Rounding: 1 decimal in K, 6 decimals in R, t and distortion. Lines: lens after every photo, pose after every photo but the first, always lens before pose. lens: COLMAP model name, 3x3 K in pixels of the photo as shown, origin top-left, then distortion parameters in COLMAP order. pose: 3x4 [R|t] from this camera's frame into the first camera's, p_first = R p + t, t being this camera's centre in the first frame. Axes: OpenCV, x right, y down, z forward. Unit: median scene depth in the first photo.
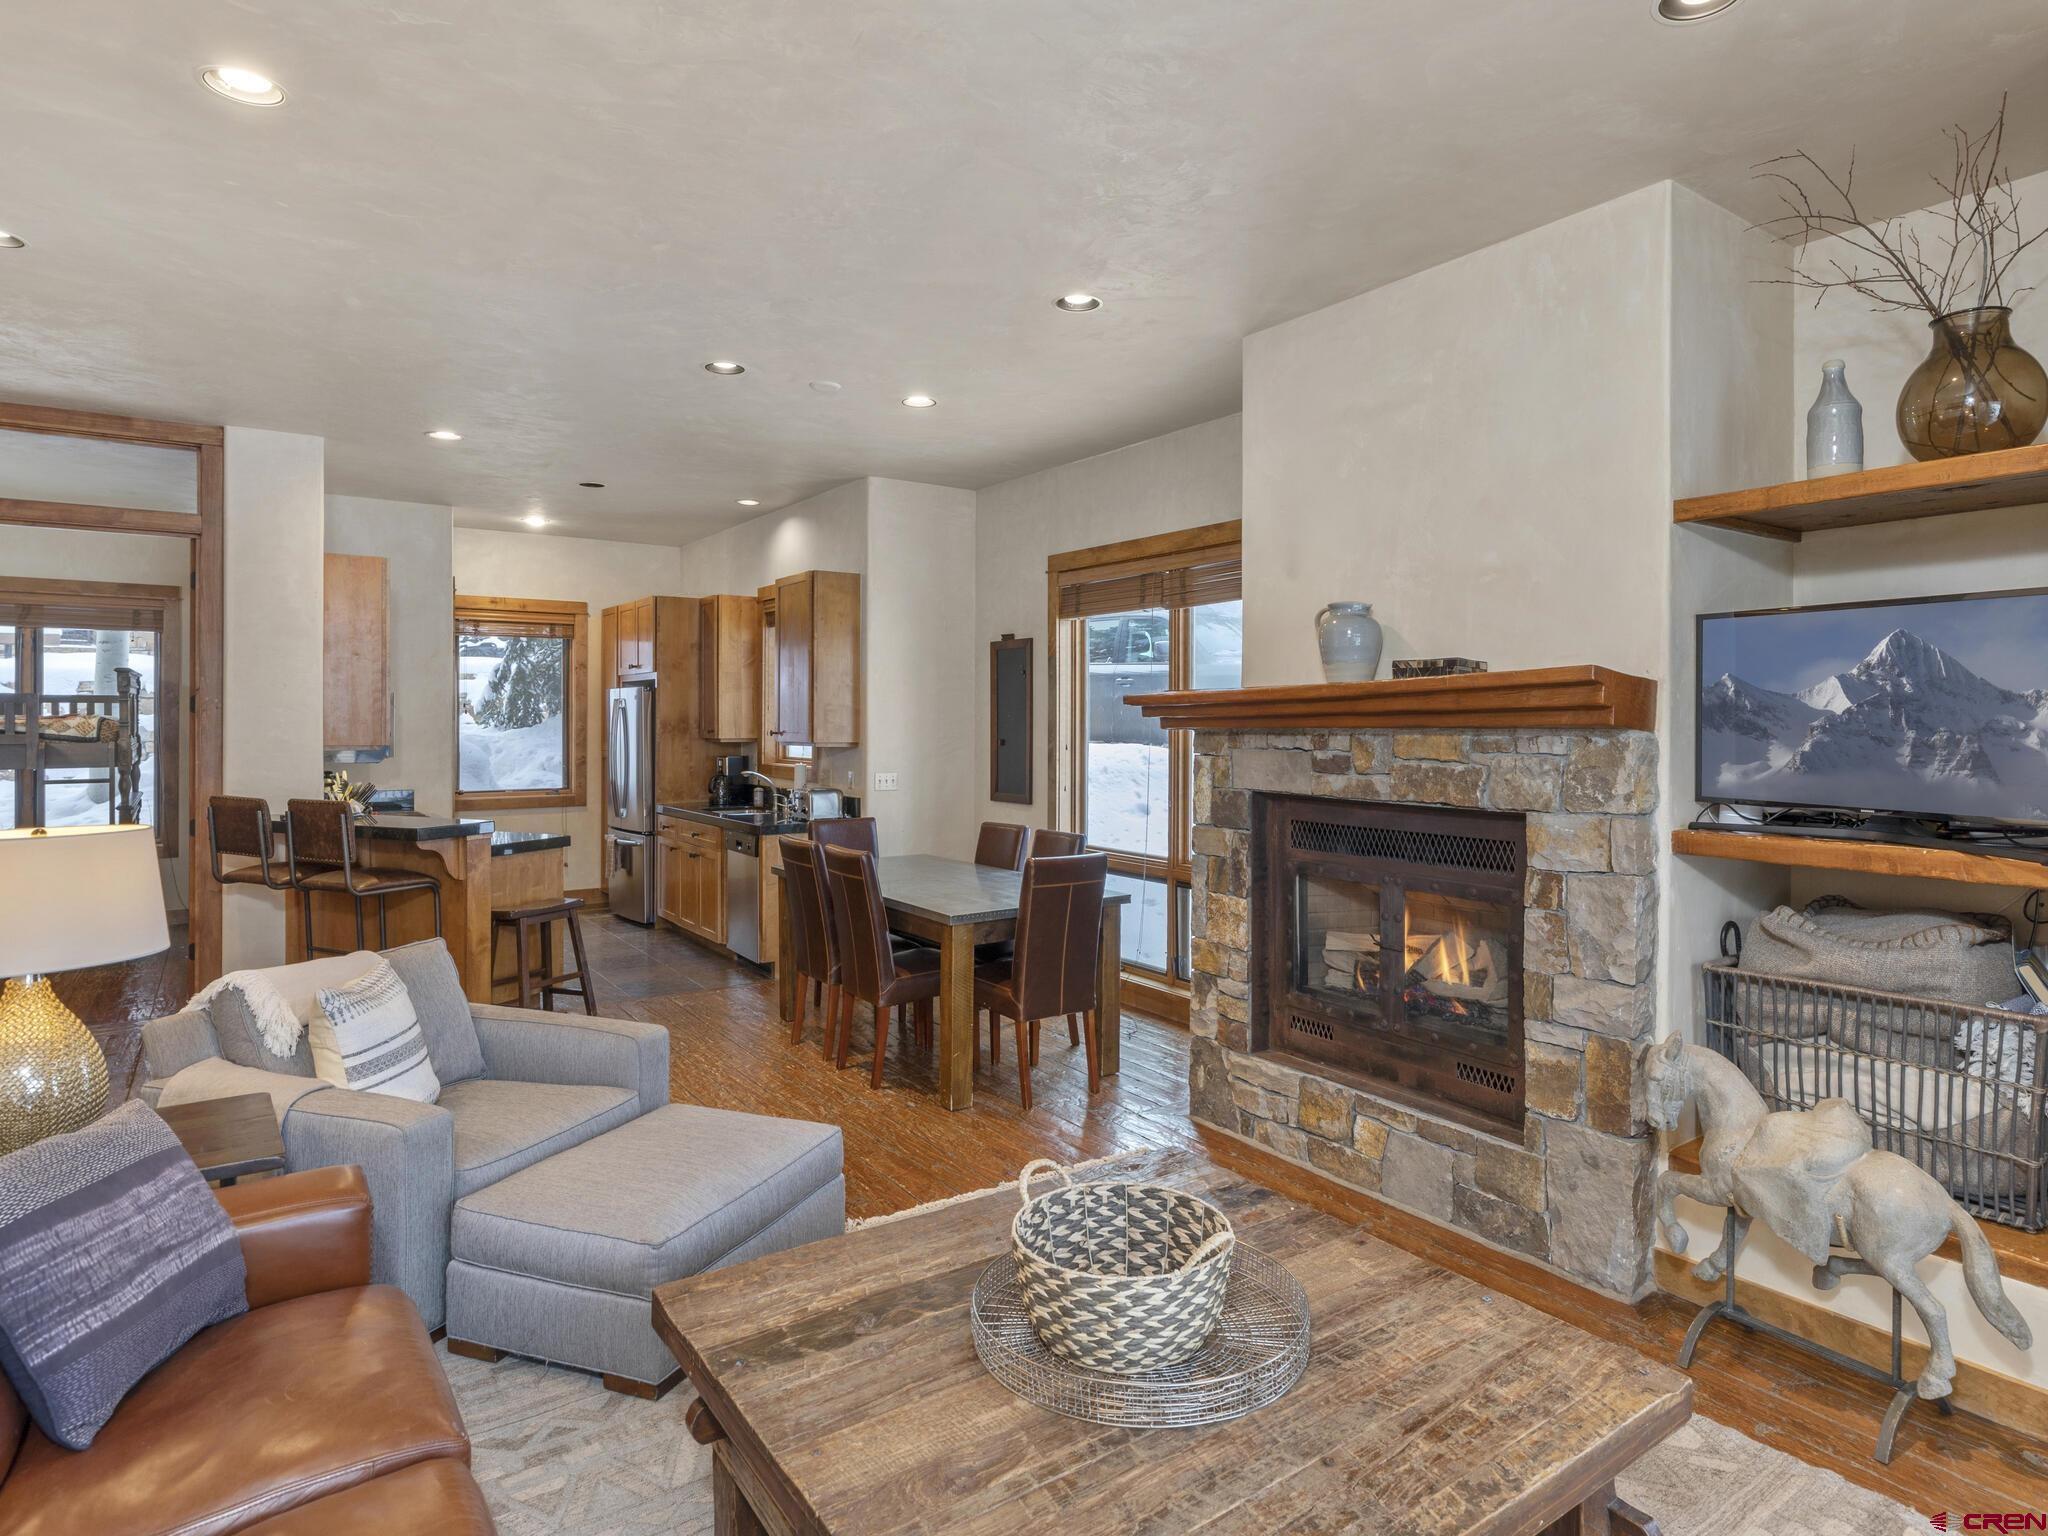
lens RADIAL K [[1164.6, 0, 1034.1], [0, 1164.6, 720.2], [0, 0, 1]] dist [0.001484, 0.000341]
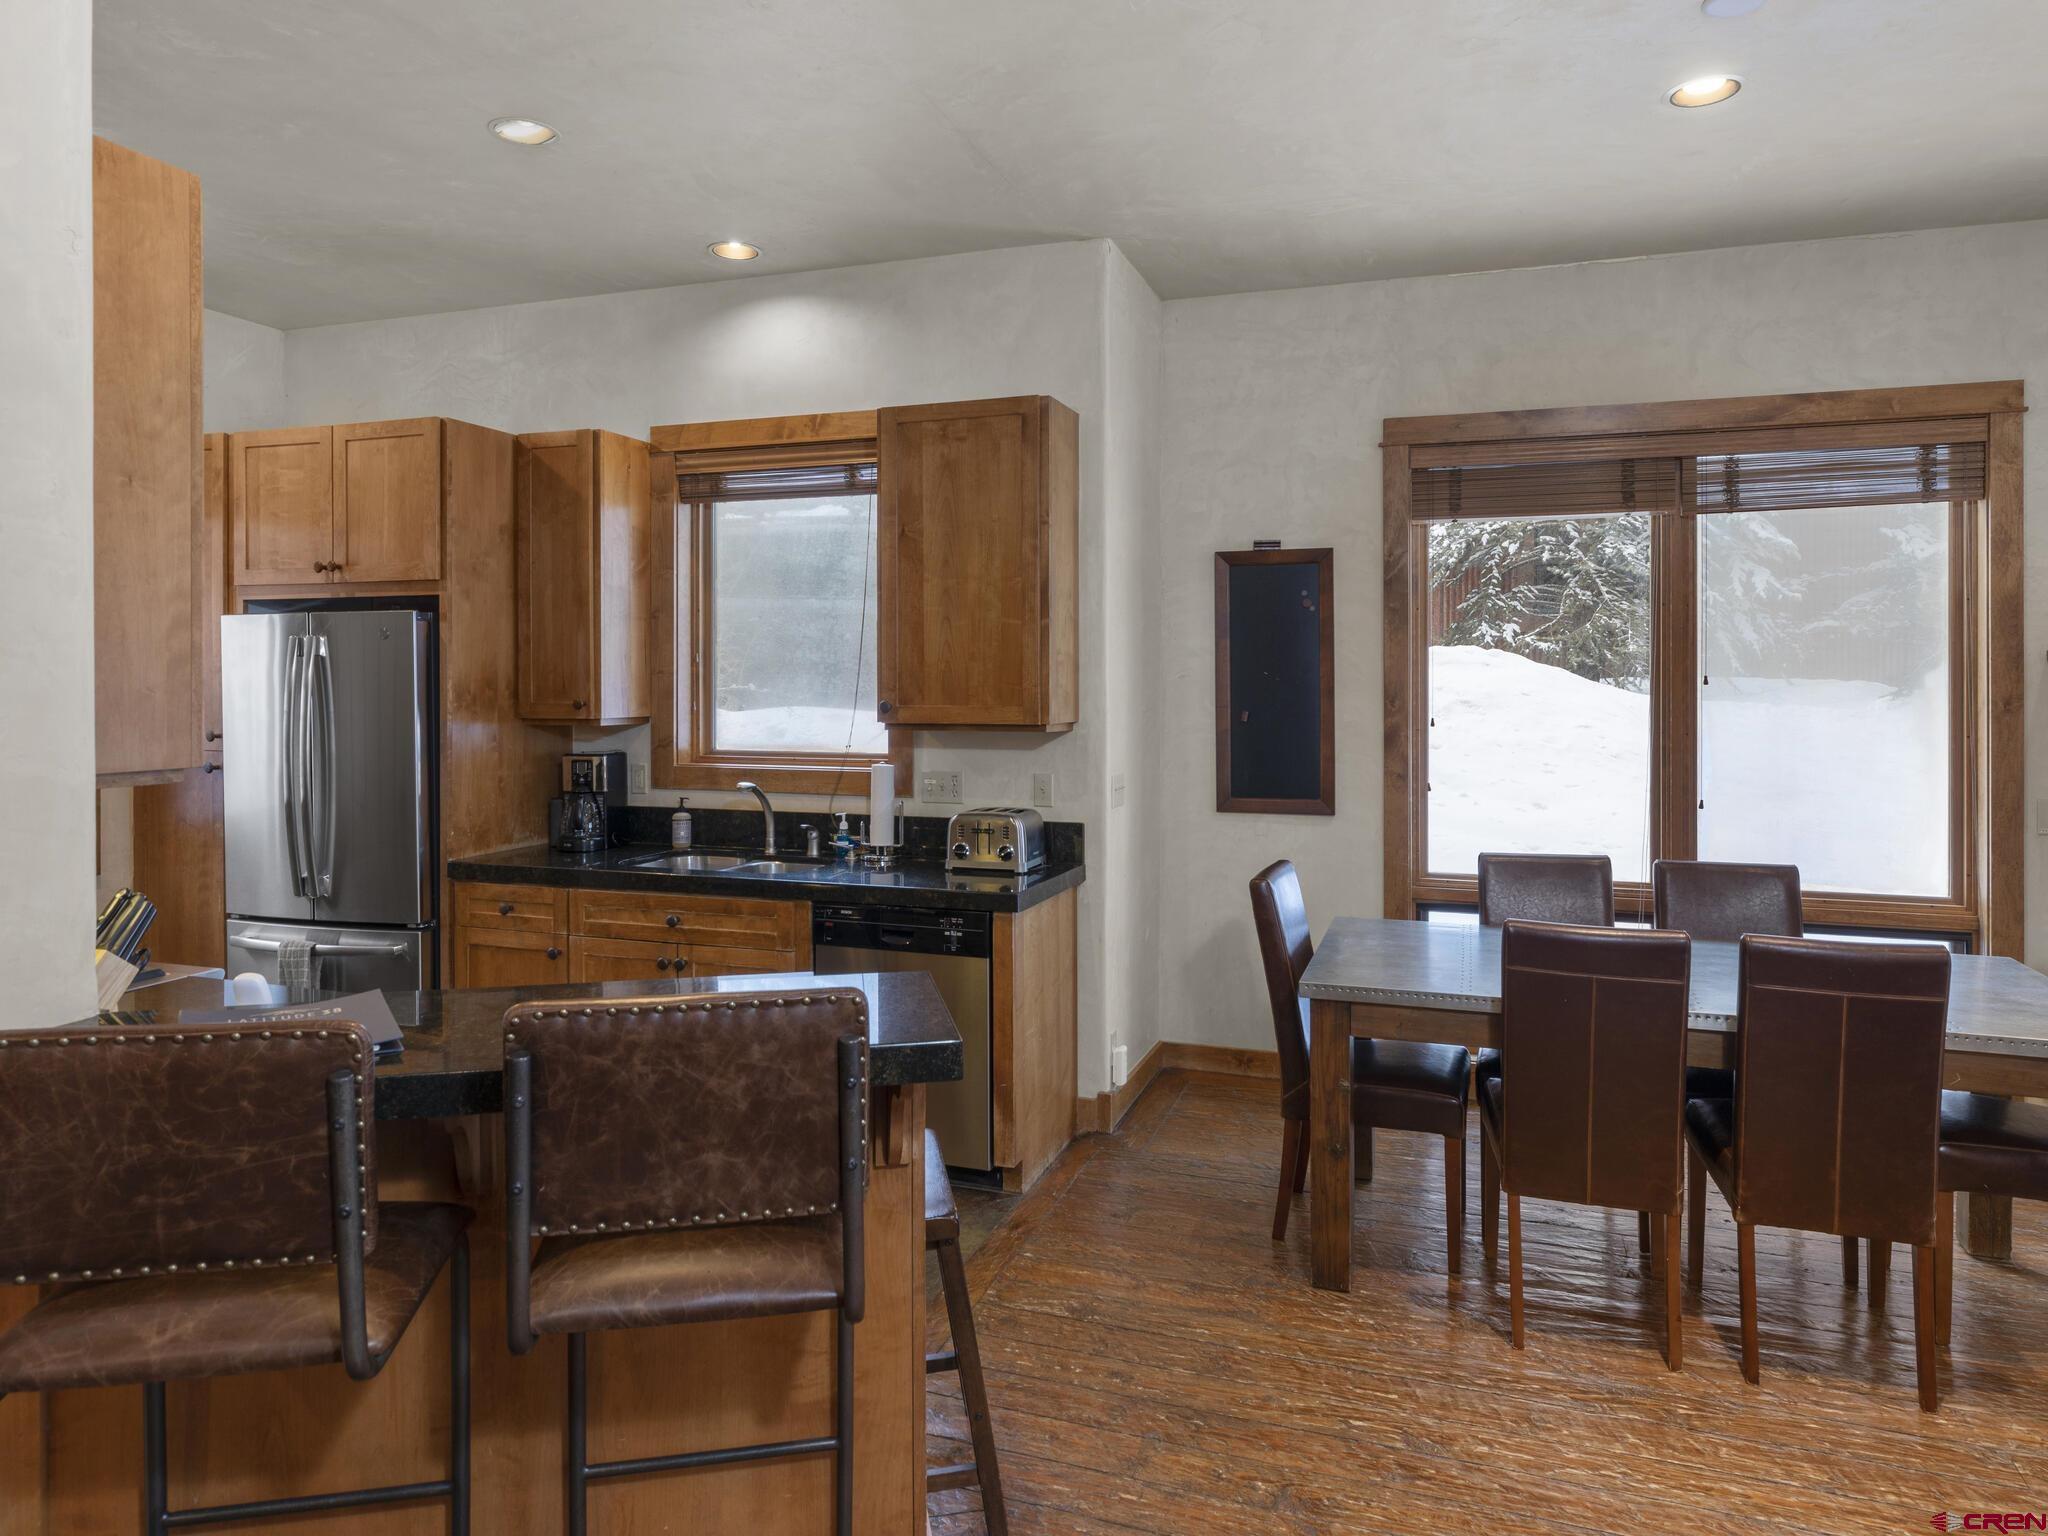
lens RADIAL K [[1305.1, 0, 1033.6], [0, 1305.1, 683.3], [0, 0, 1]] dist [0.002347, 0.002987]
pose [[0.807183, -0.004267, 0.590285, -0.948920], [0.002062, 0.999988, 0.004408, -0.003486], [-0.590297, -0.002341, 0.807183, 0.933361]]
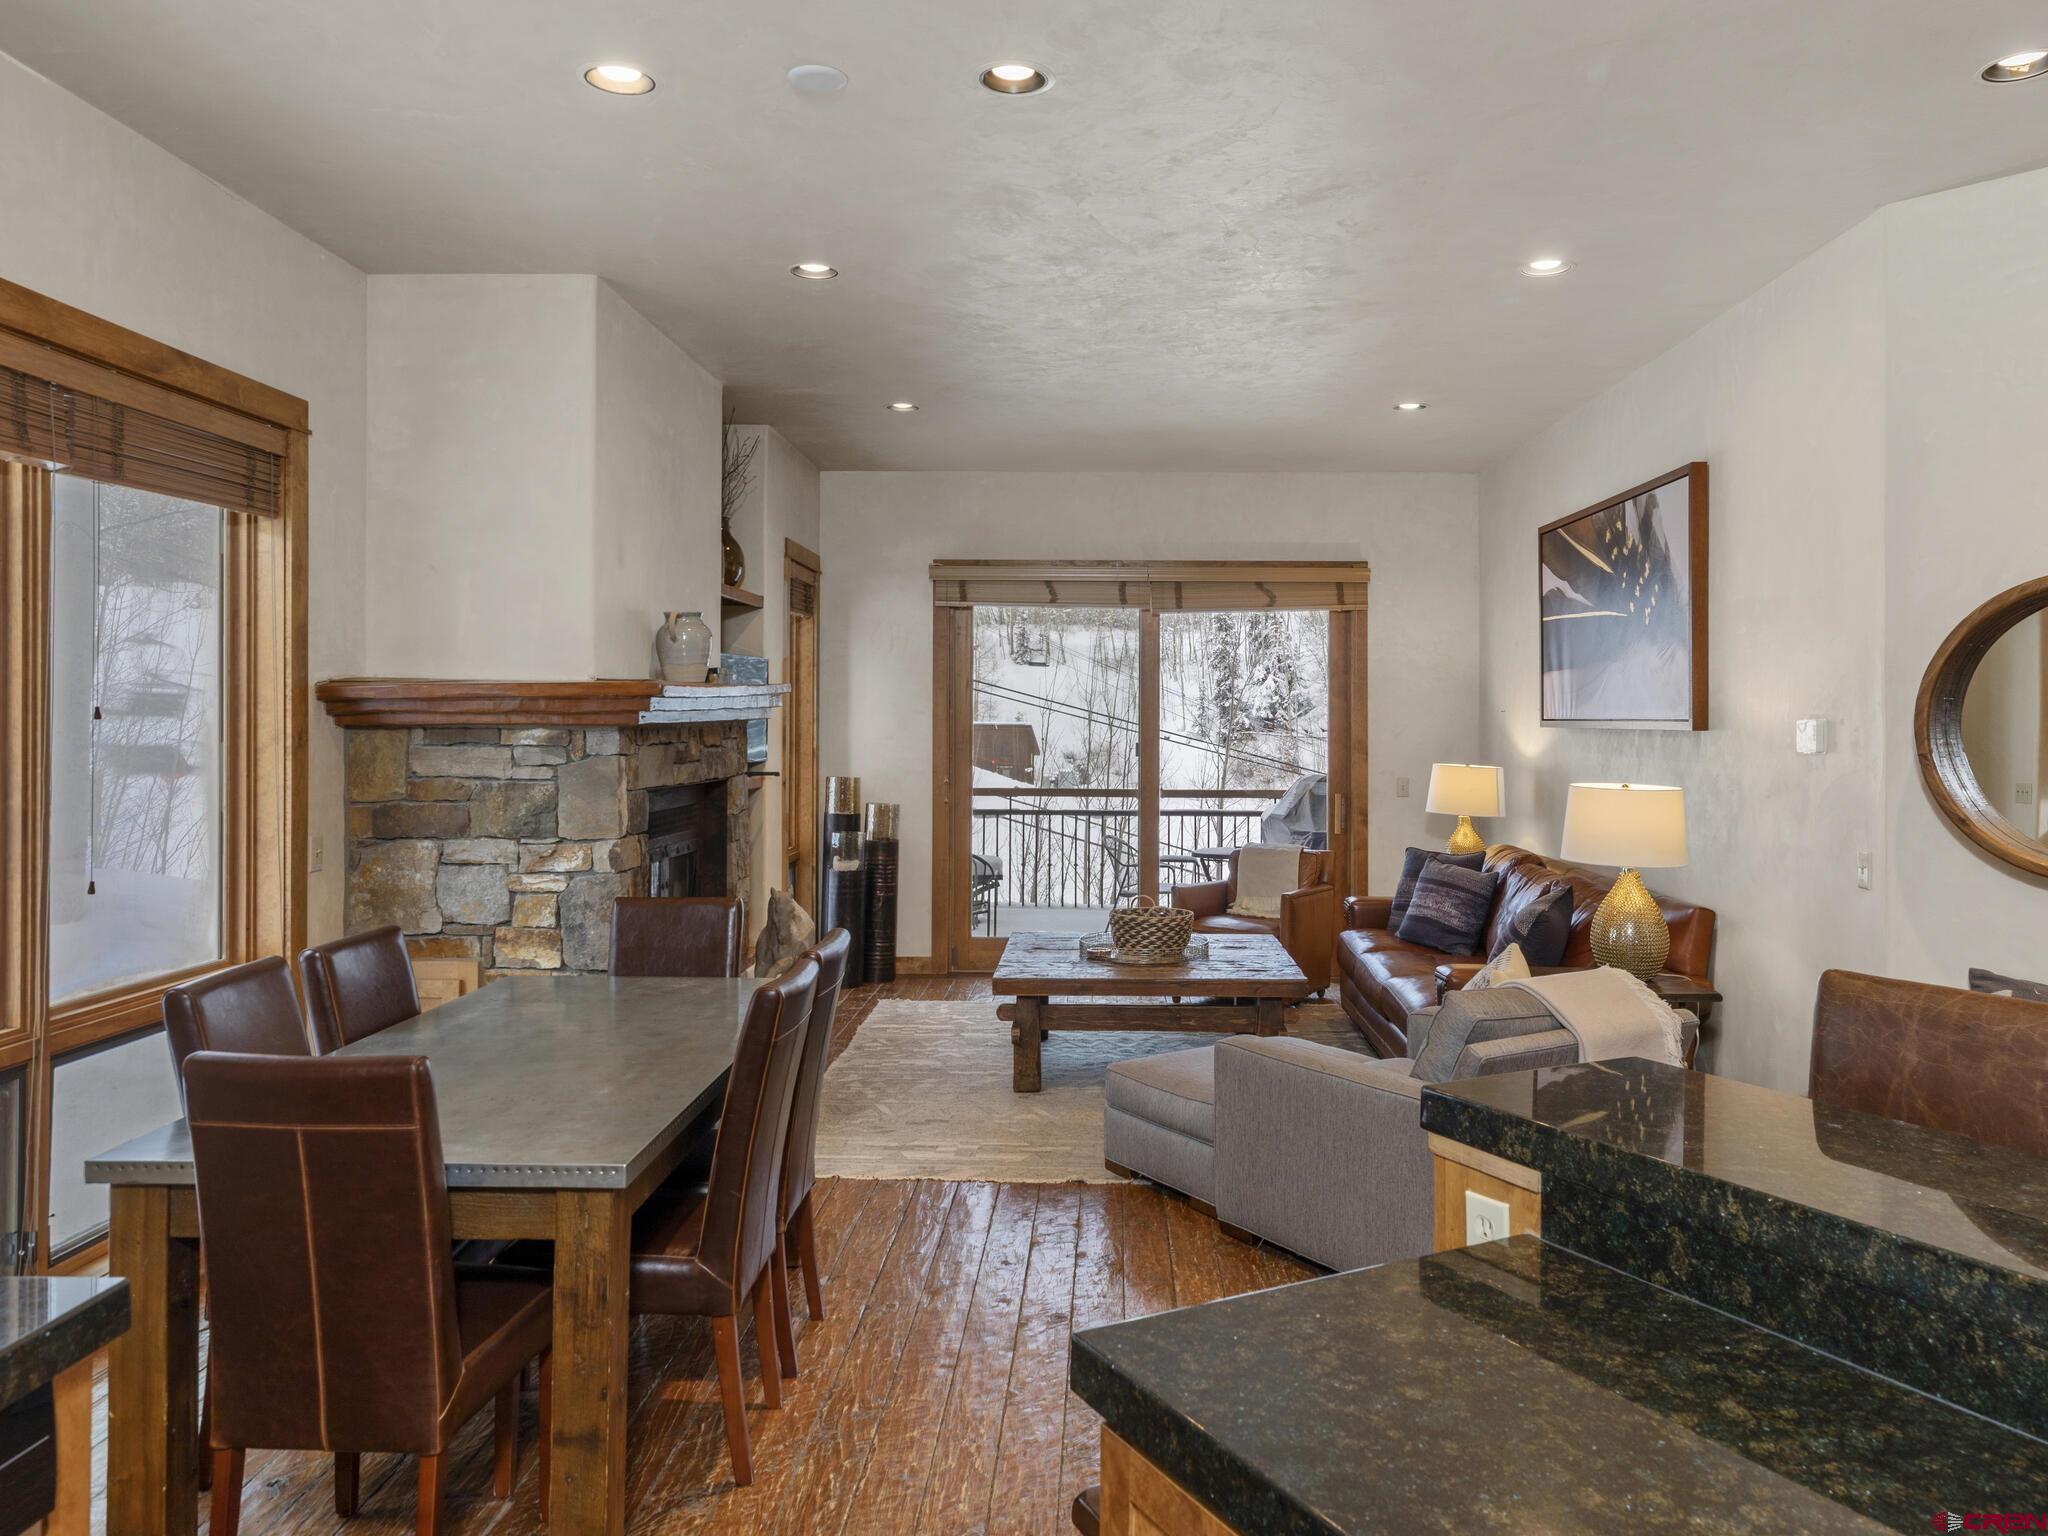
lens RADIAL K [[1553.9, 0, 1028.1], [0, 1553.9, 718.8], [0, 0, 1]] dist [0.005471, 0.002909]
pose [[-0.813735, -0.002319, 0.581232, -0.847879], [-0.002164, 0.999997, 0.000960, 0.001688], [-0.581232, -0.000477, -0.813737, 1.885522]]
